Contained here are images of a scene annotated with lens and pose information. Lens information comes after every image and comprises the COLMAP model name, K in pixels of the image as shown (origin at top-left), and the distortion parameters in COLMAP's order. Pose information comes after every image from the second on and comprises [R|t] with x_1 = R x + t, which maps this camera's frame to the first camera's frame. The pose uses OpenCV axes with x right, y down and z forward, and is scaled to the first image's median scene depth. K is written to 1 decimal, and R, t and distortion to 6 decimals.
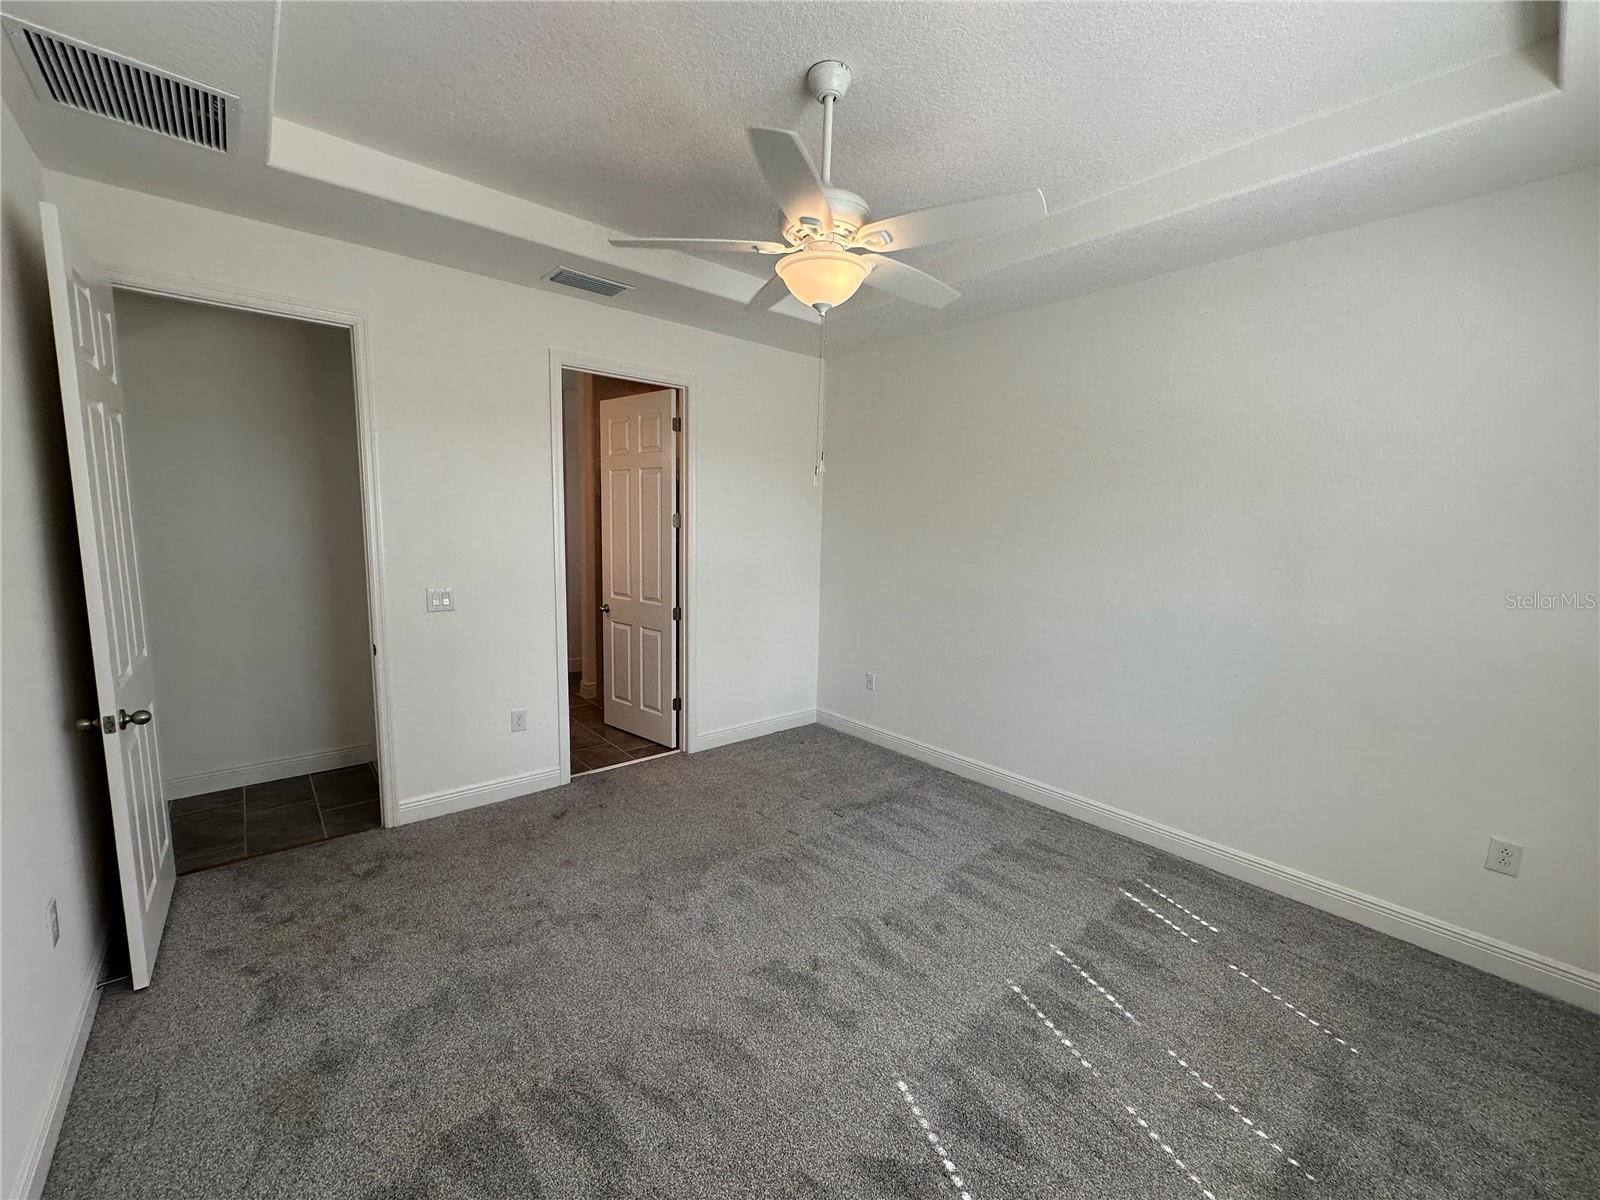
lens RADIAL K [[639.2, 0, 803.8], [0, 639.2, 609.1], [0, 0, 1]] dist [-0.002734, 0.000855]
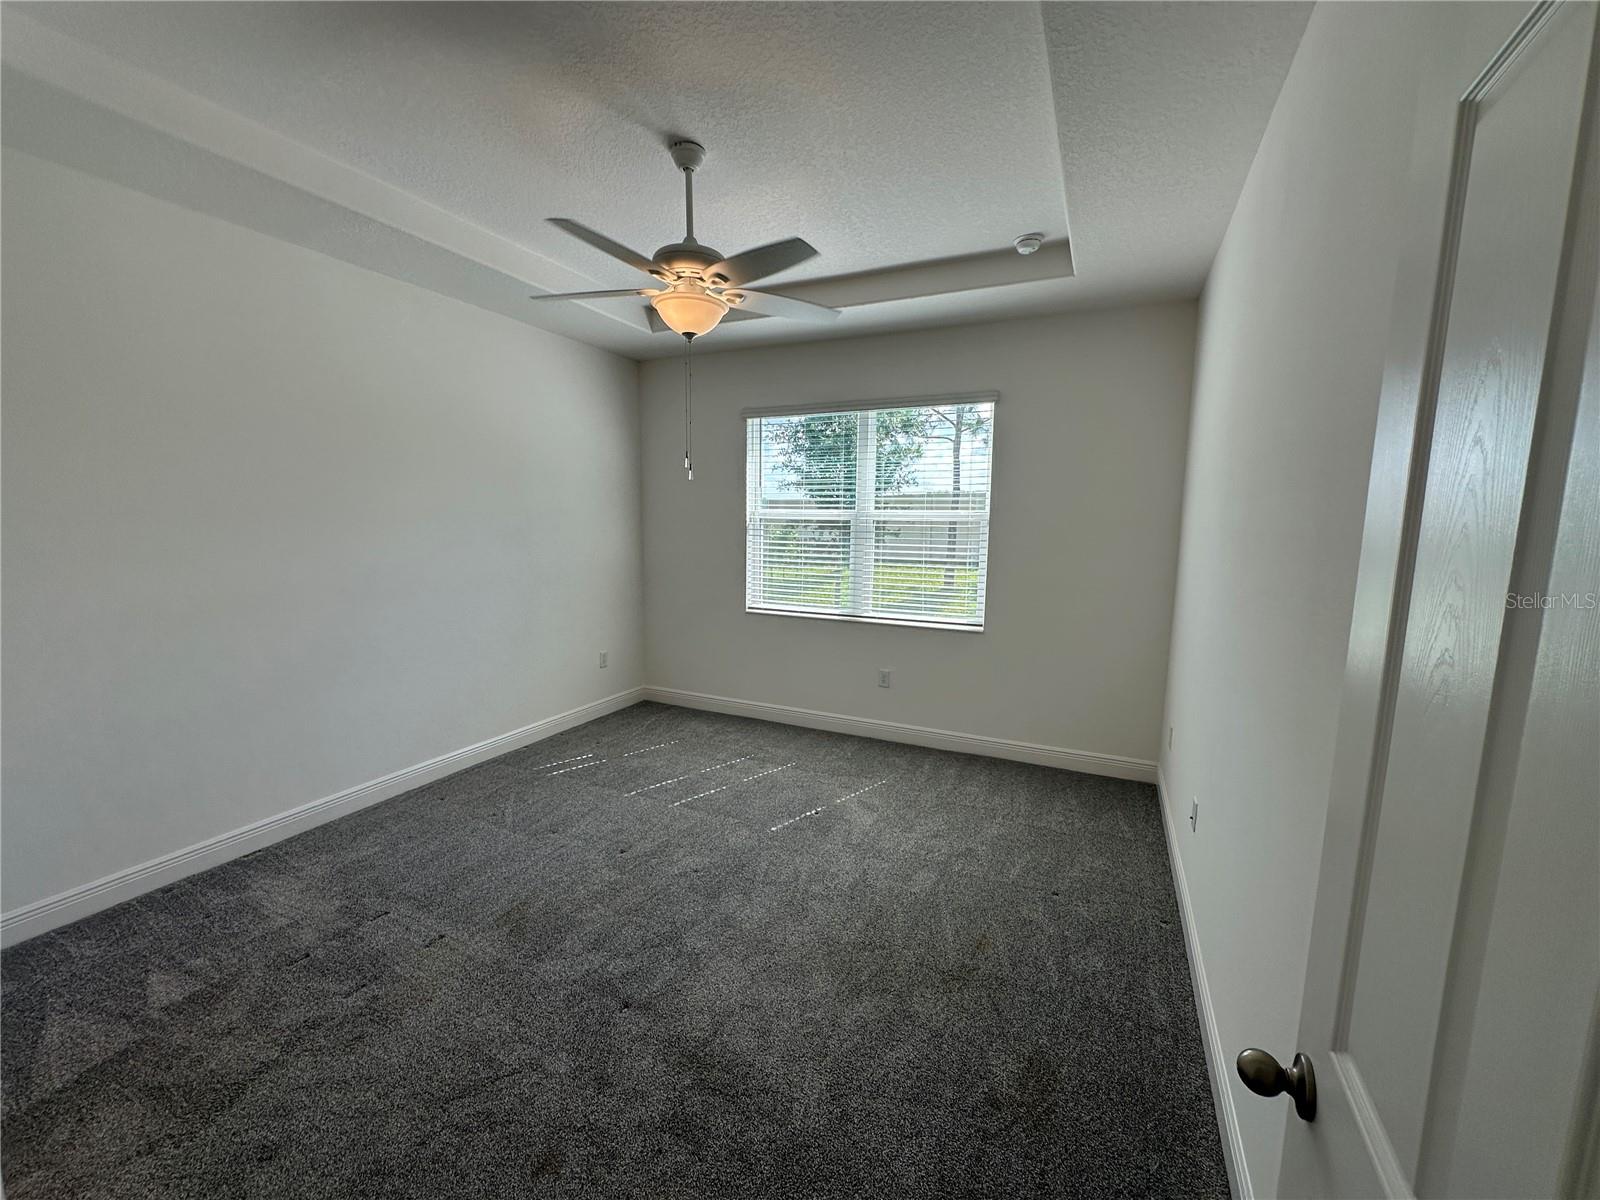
lens RADIAL K [[639.2, 0, 801.5], [0, 639.2, 603.2], [0, 0, 1]] dist [-0.002734, 0.000855]
pose [[-0.428552, -0.139171, 0.892735, -0.964803], [0.096677, 0.975330, 0.198456, -0.144674], [-0.898330, 0.171356, -0.404525, 1.084722]]
